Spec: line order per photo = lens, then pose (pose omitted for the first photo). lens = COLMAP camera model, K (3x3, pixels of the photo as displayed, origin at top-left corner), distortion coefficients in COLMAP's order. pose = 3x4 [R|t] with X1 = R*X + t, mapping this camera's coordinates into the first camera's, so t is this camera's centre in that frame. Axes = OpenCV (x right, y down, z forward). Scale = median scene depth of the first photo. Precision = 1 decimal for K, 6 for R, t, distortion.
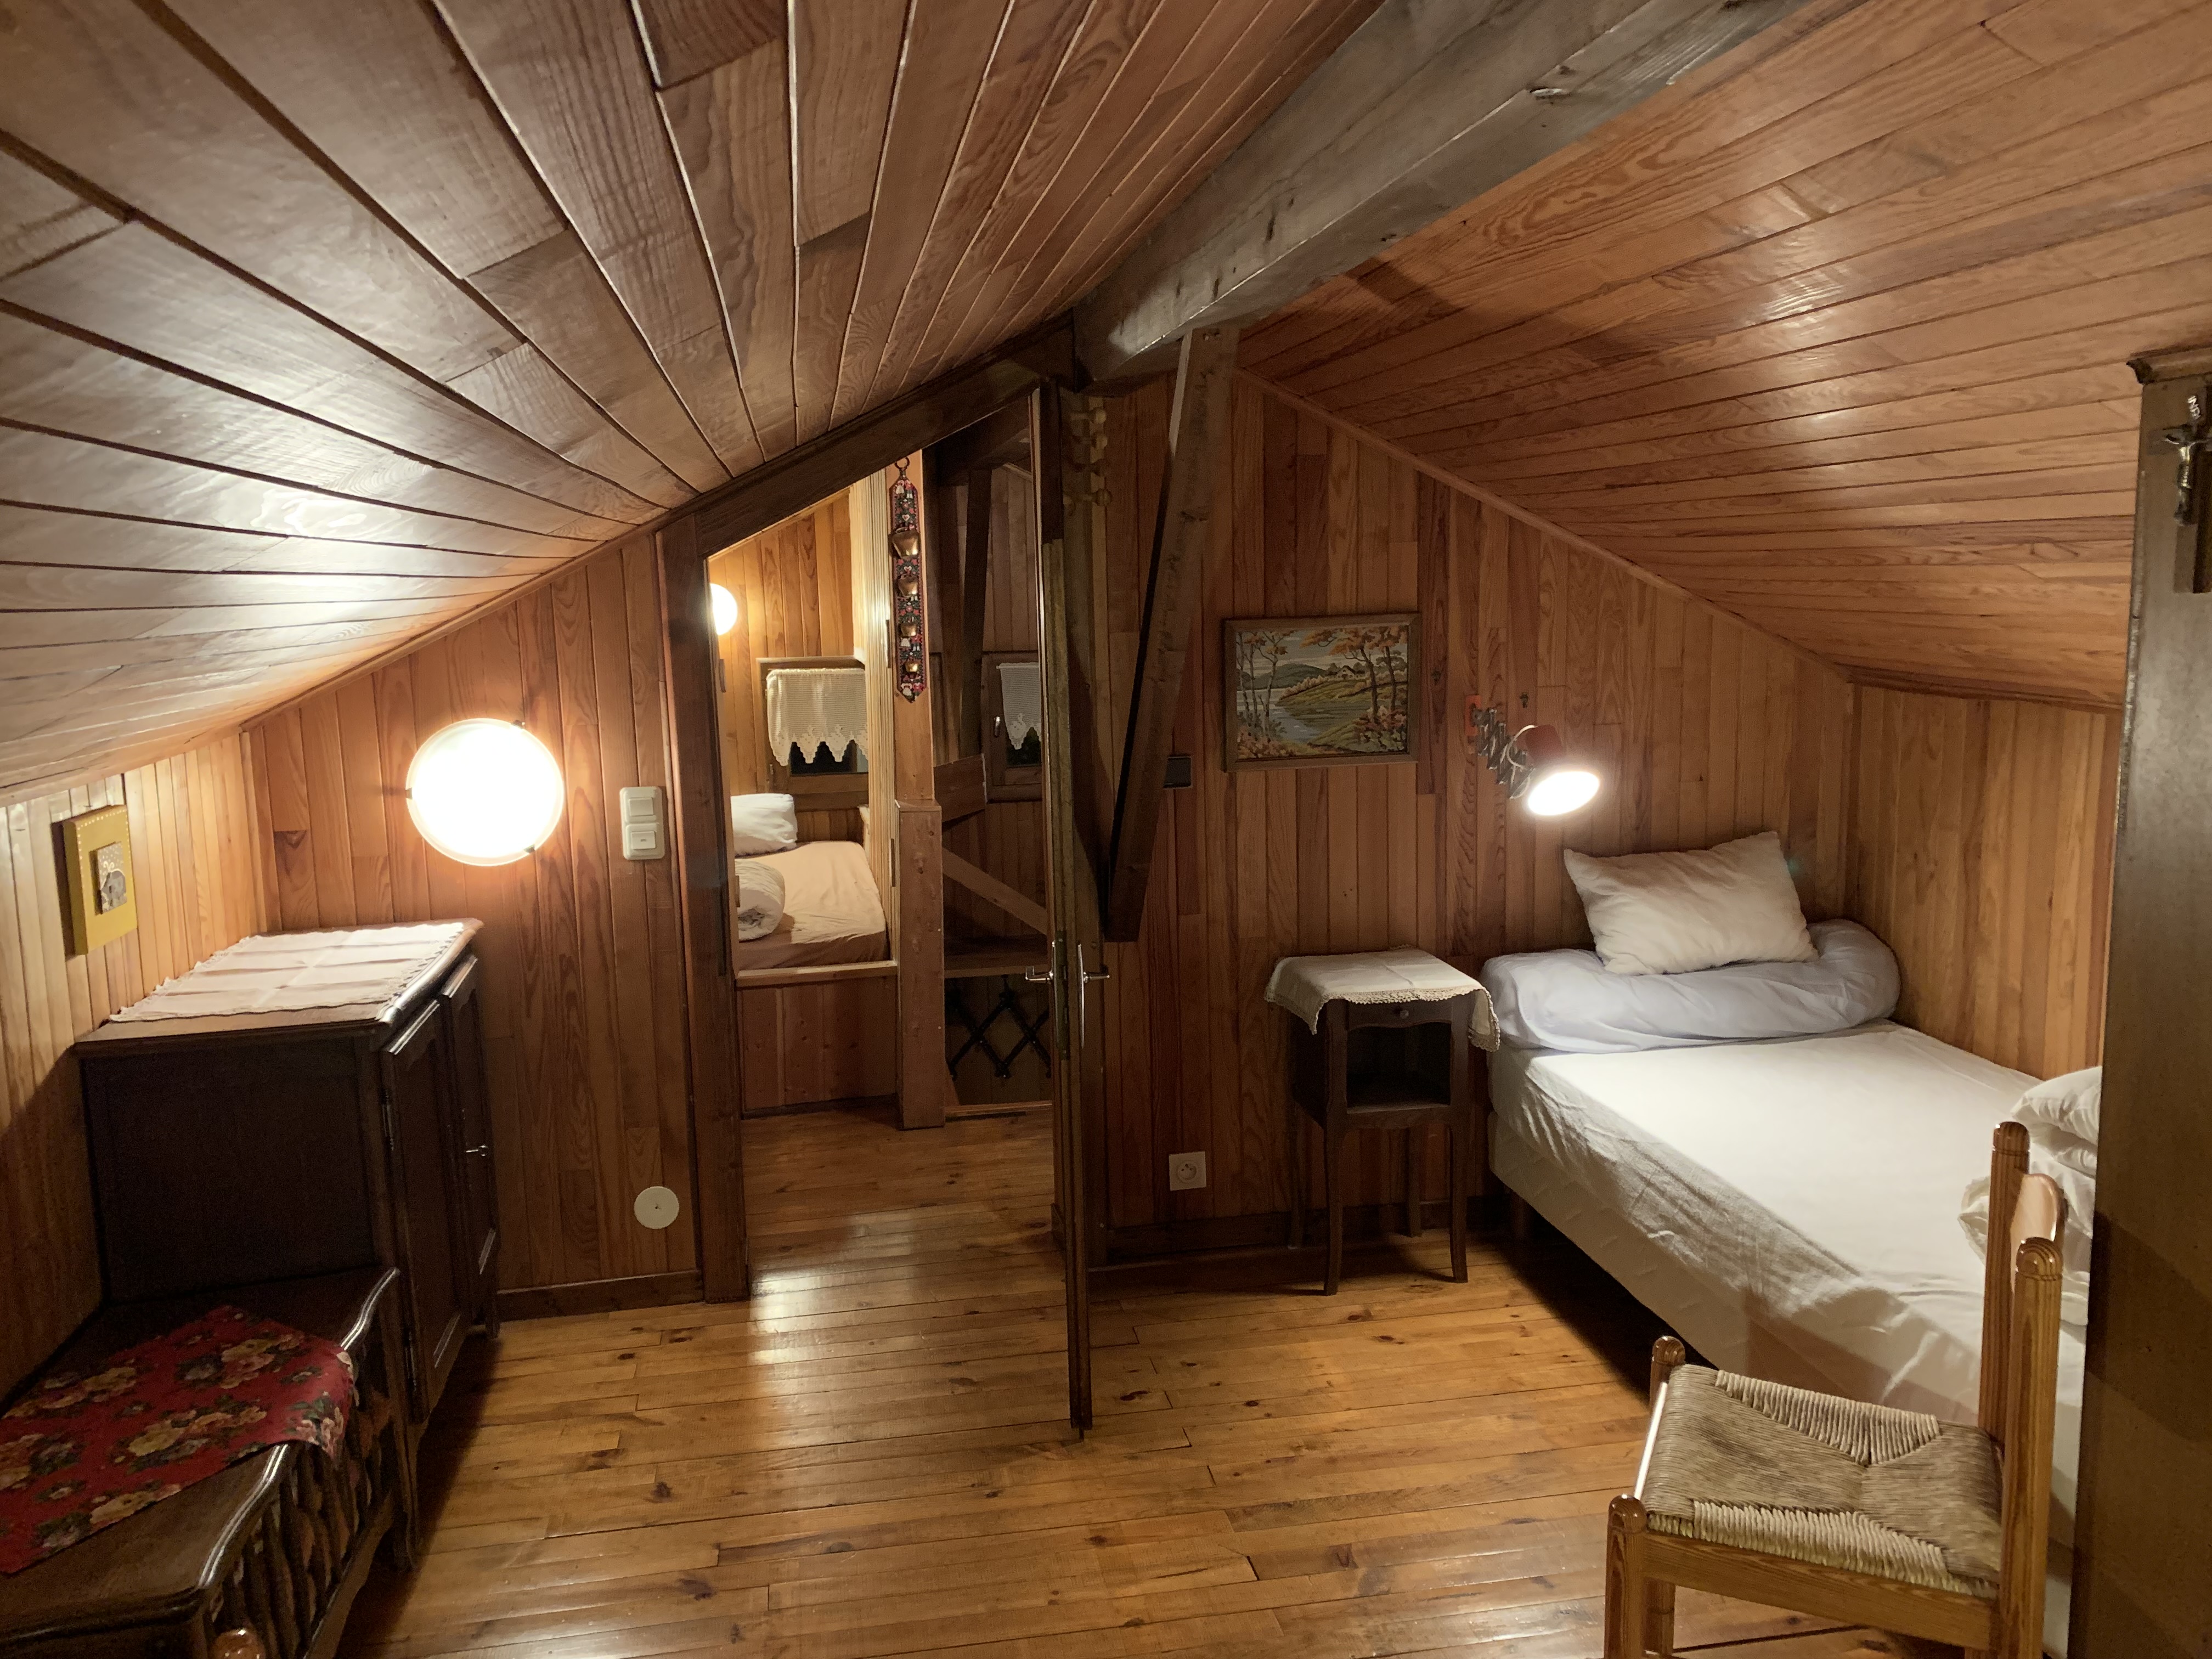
lens RADIAL K [[1645.7, 0, 1106.0], [0, 1645.7, 829.5], [0, 0, 1]] dist [0.057318, -0.003041]
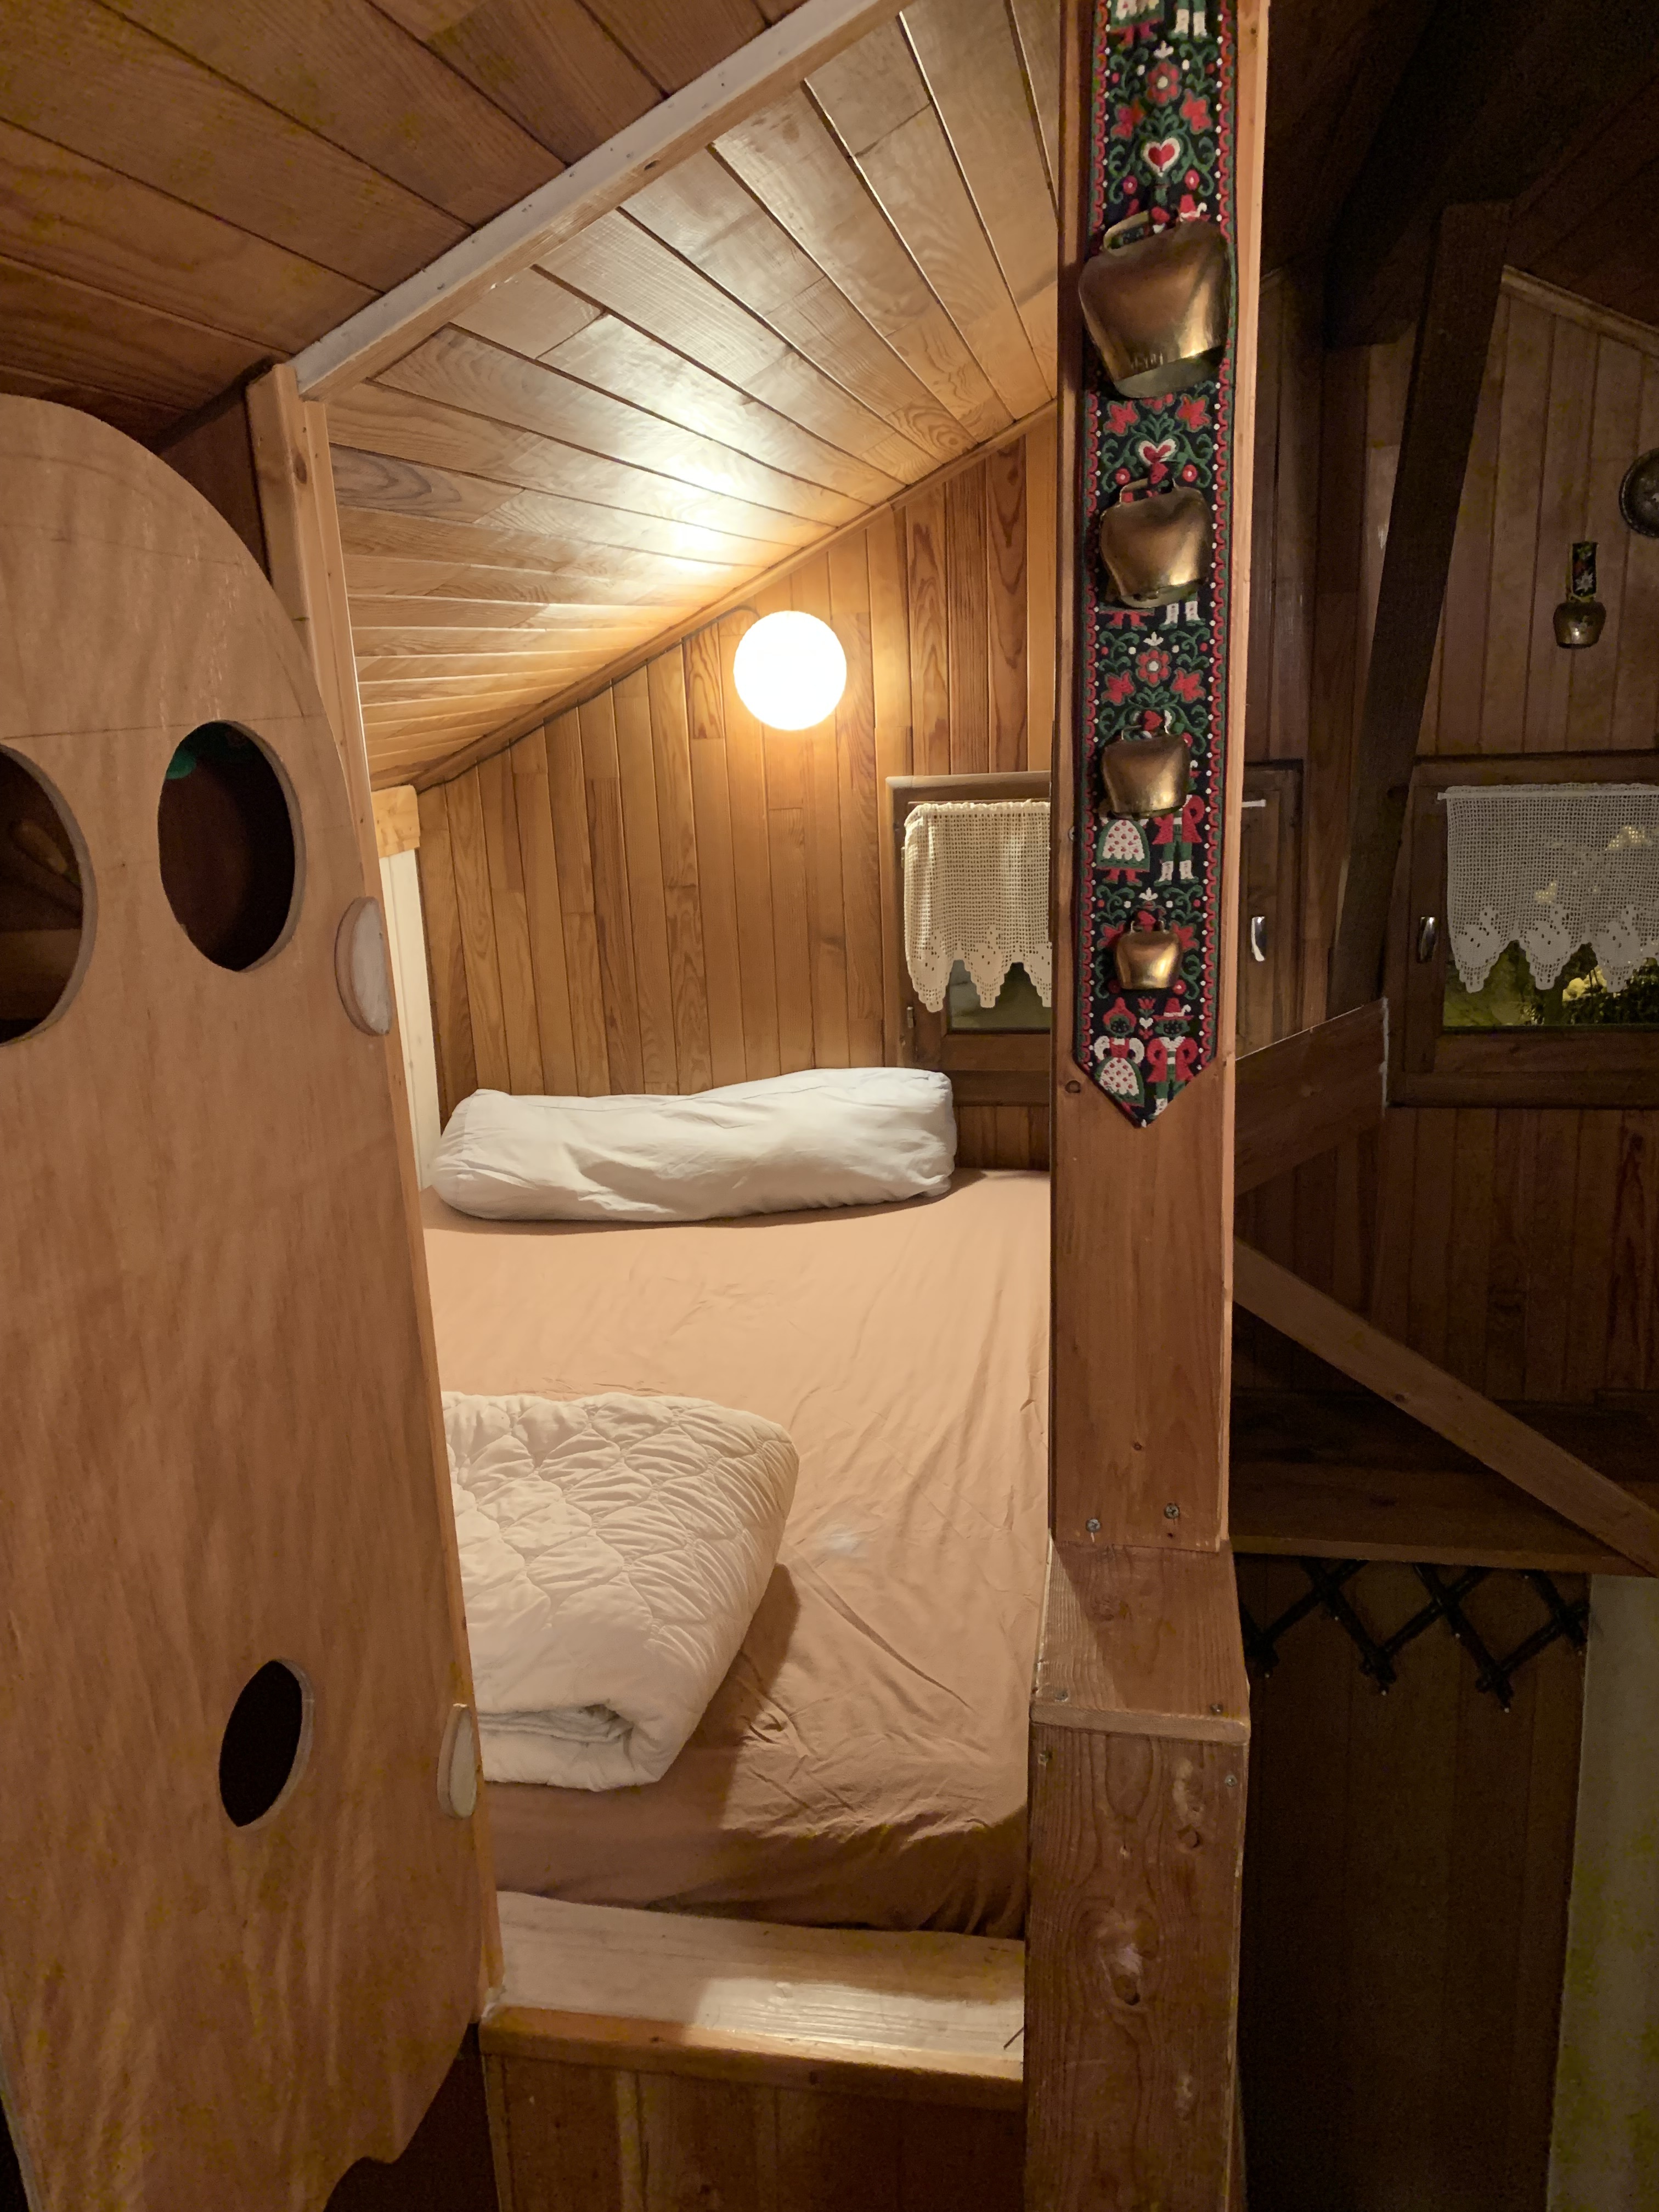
lens RADIAL K [[1645.7, 0, 829.5], [0, 1645.7, 1106.0], [0, 0, 1]] dist [0.057318, -0.003041]
pose [[0.932480, 0.079650, -0.352331, -0.056875], [-0.032713, 0.989999, 0.137226, -0.075469], [0.359738, -0.116434, 0.925760, 0.557028]]
